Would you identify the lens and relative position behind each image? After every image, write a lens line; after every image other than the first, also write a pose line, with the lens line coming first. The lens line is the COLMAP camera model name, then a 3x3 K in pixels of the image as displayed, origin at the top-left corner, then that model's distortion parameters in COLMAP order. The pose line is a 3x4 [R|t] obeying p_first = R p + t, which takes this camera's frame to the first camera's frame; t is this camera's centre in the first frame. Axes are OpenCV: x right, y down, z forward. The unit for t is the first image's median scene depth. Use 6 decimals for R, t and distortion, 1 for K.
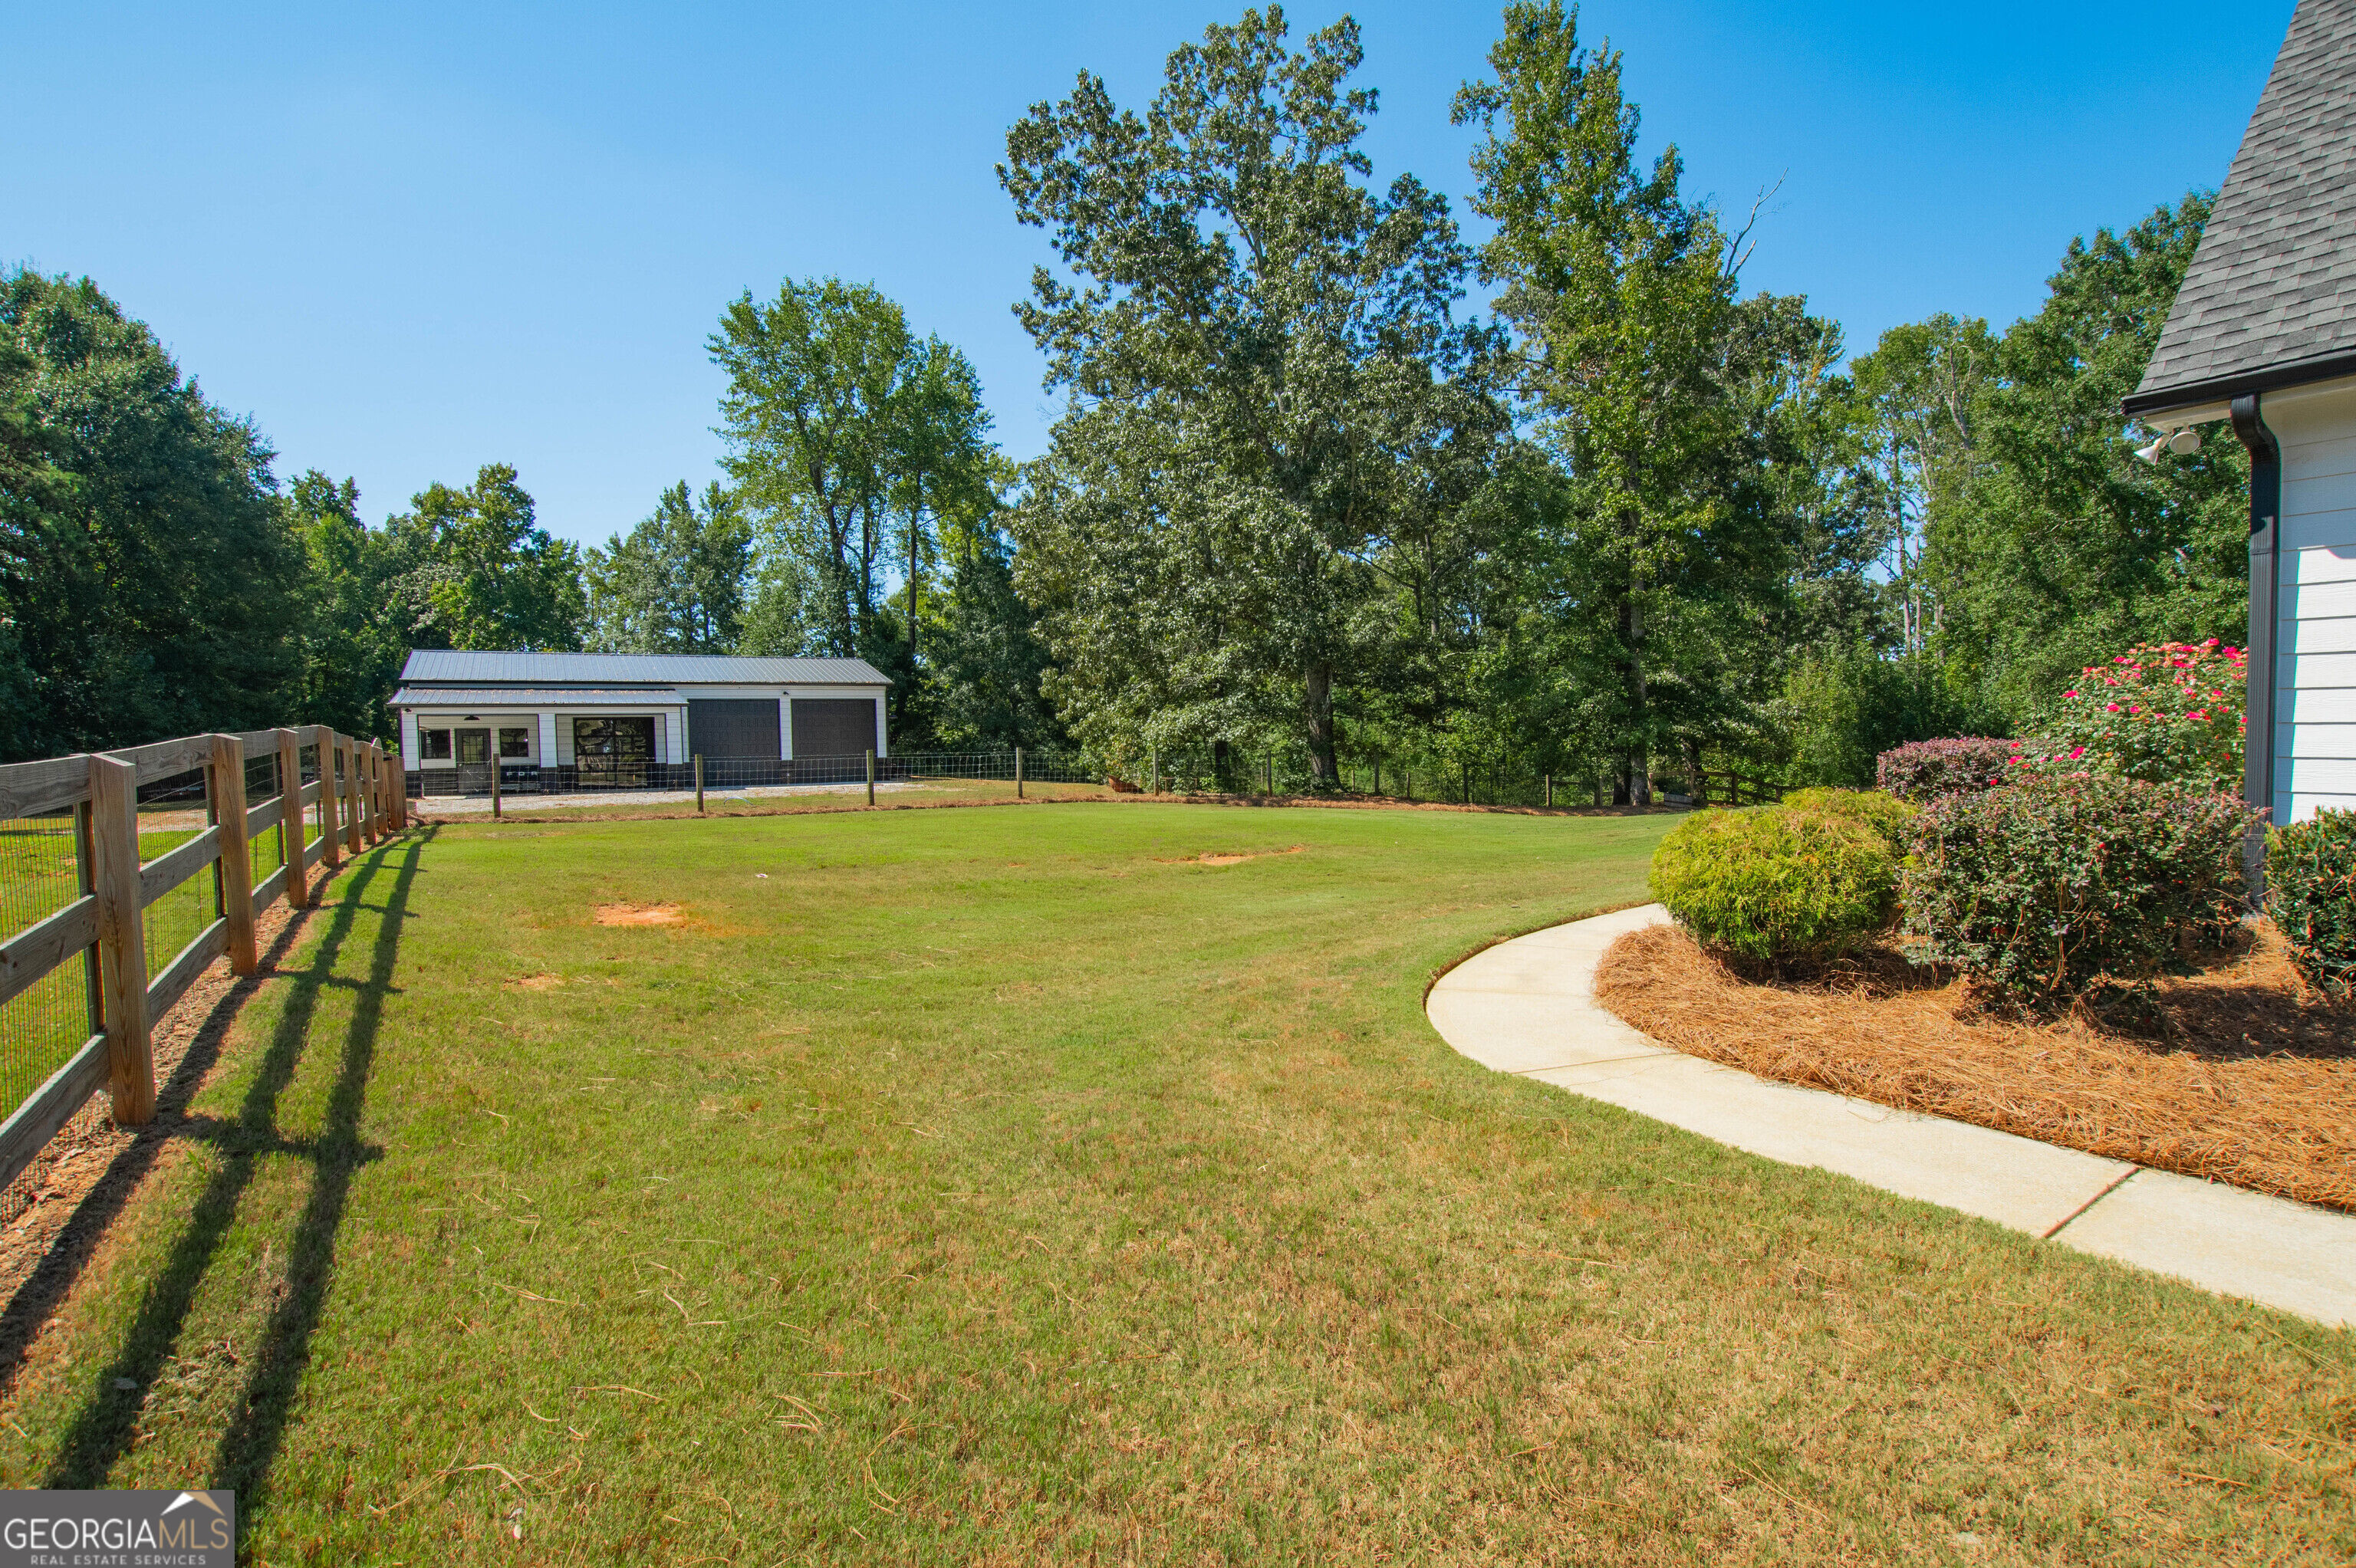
lens RADIAL K [[1142.8, 0, 1193.0], [0, 1142.8, 782.0], [0, 0, 1]] dist [-0.031261, 0.001569]
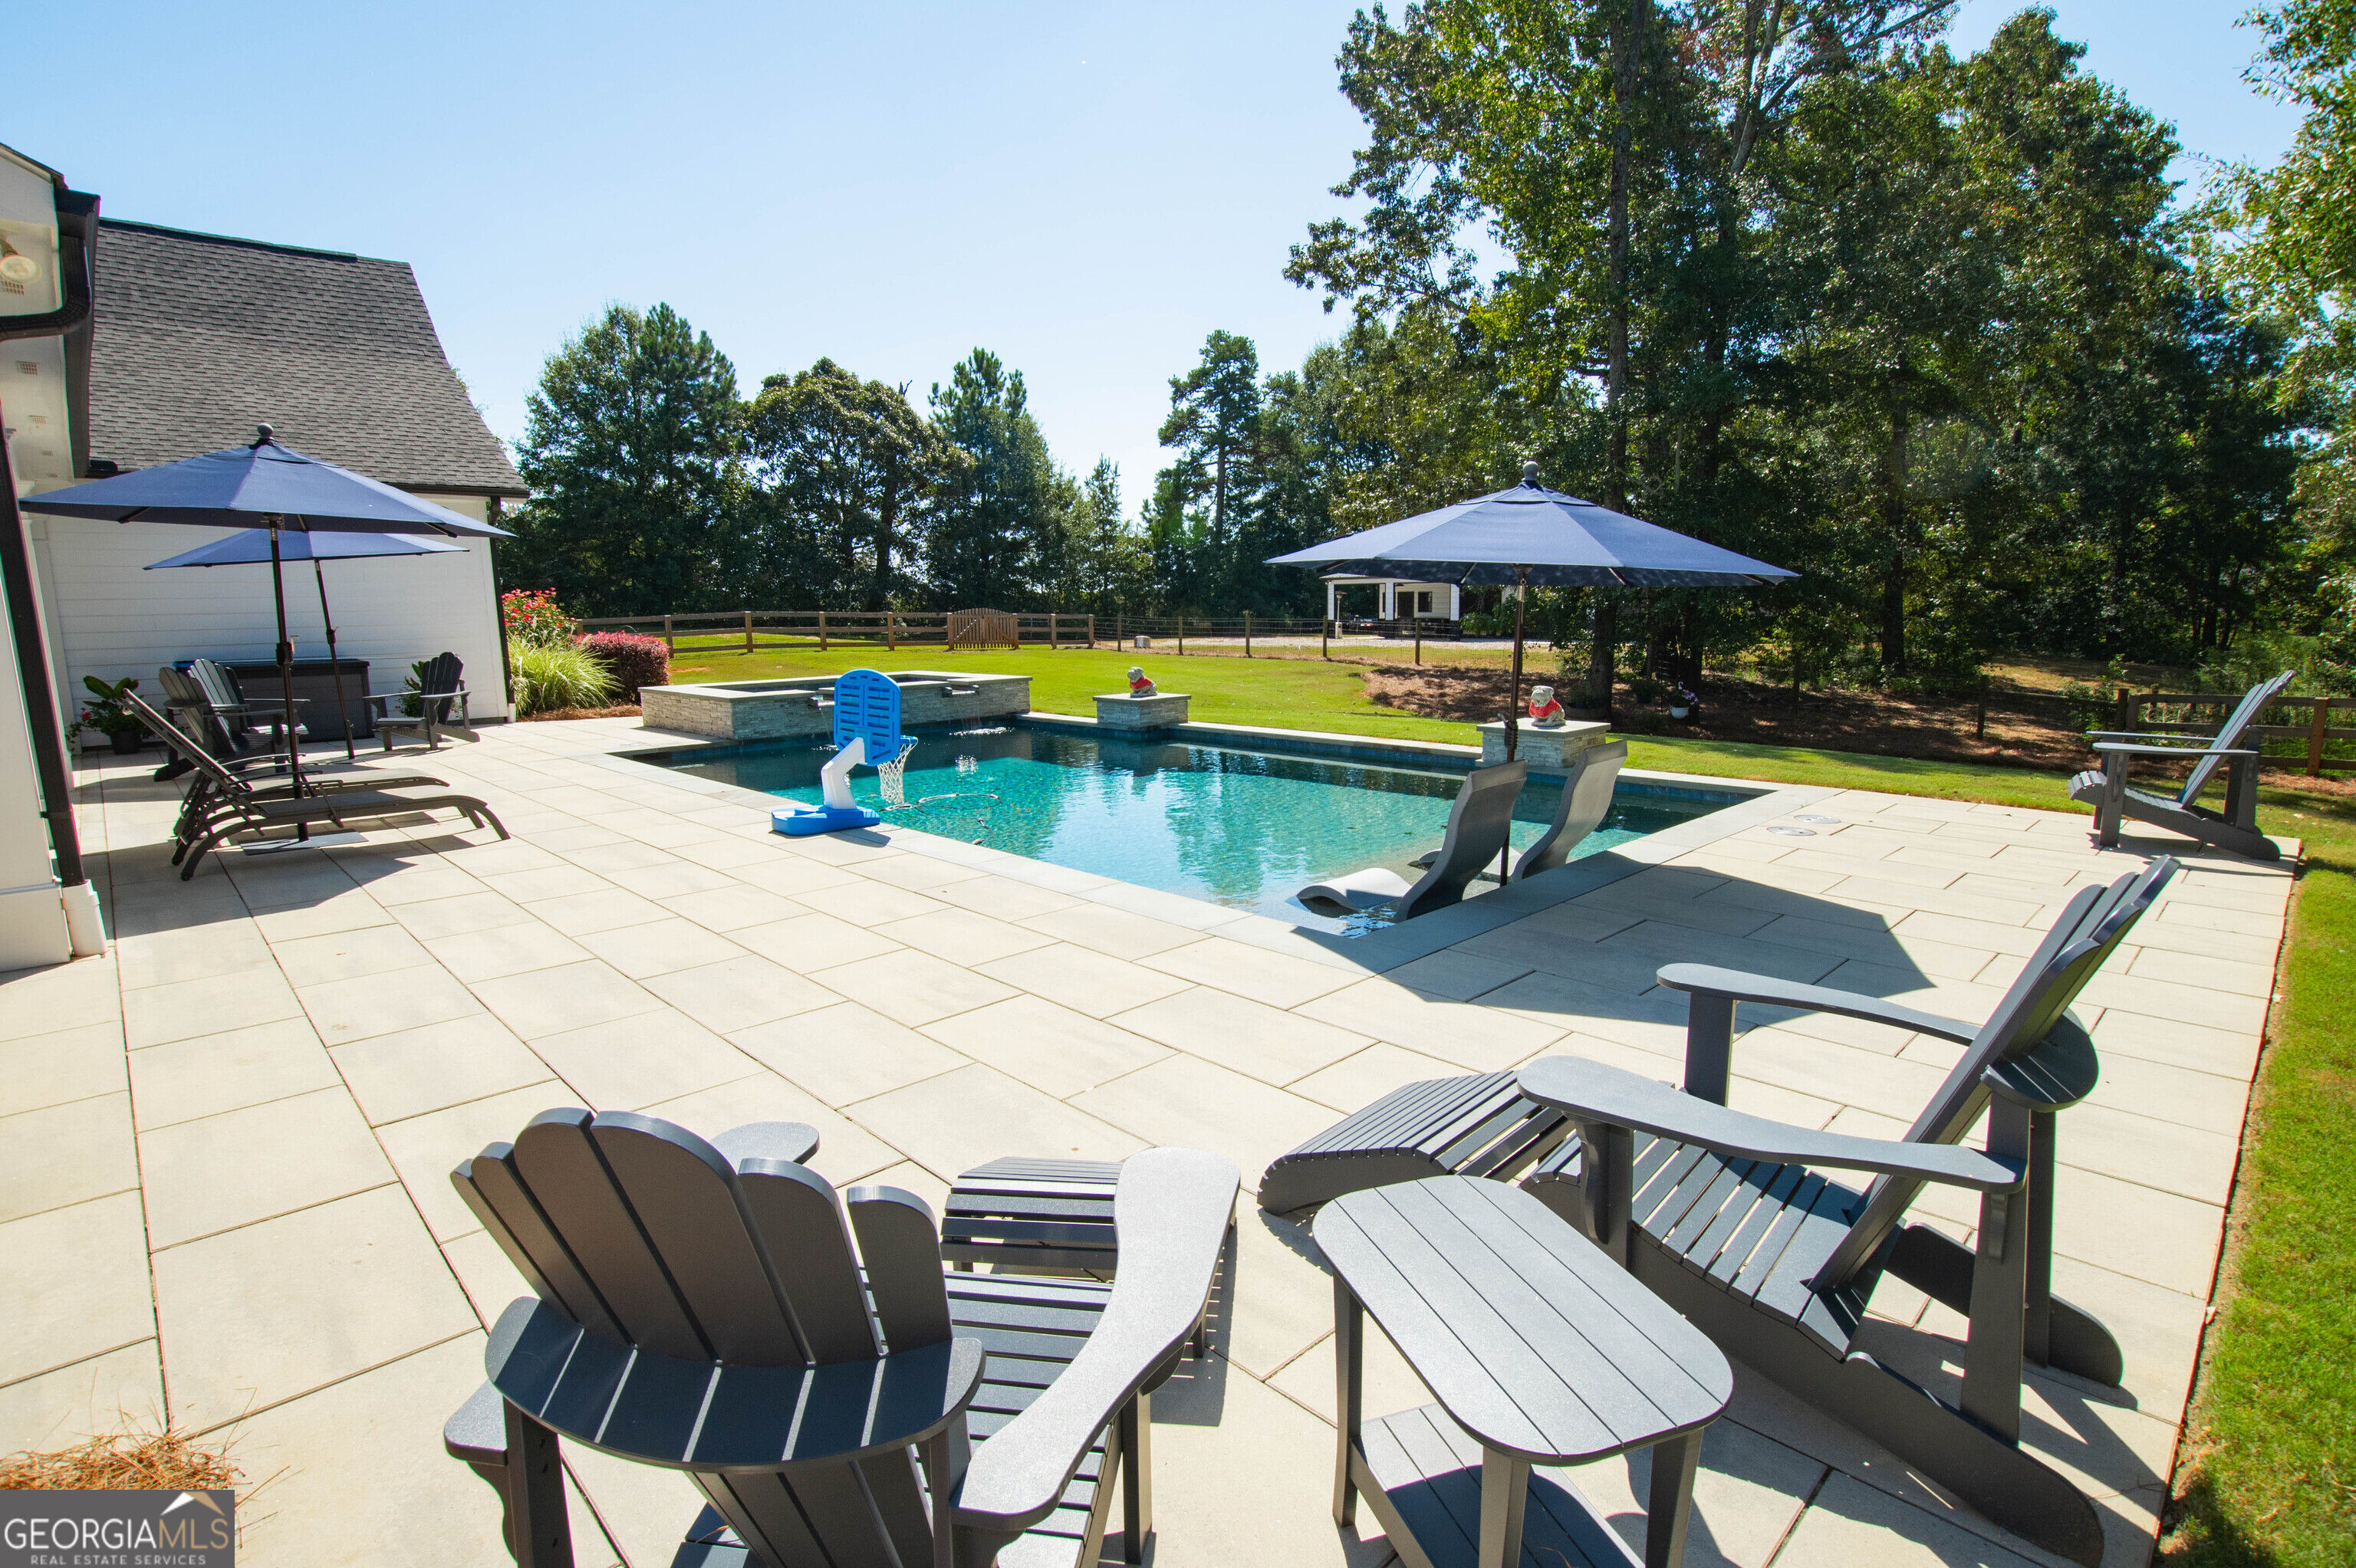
lens RADIAL K [[1142.8, 0, 1193.0], [0, 1142.8, 782.0], [0, 0, 1]] dist [-0.031261, 0.001569]
pose [[0.163881, 0.166256, -0.972369, 0.523537], [-0.025008, 0.986079, 0.164386, -0.026286], [0.986163, -0.002622, 0.165757, 0.306977]]
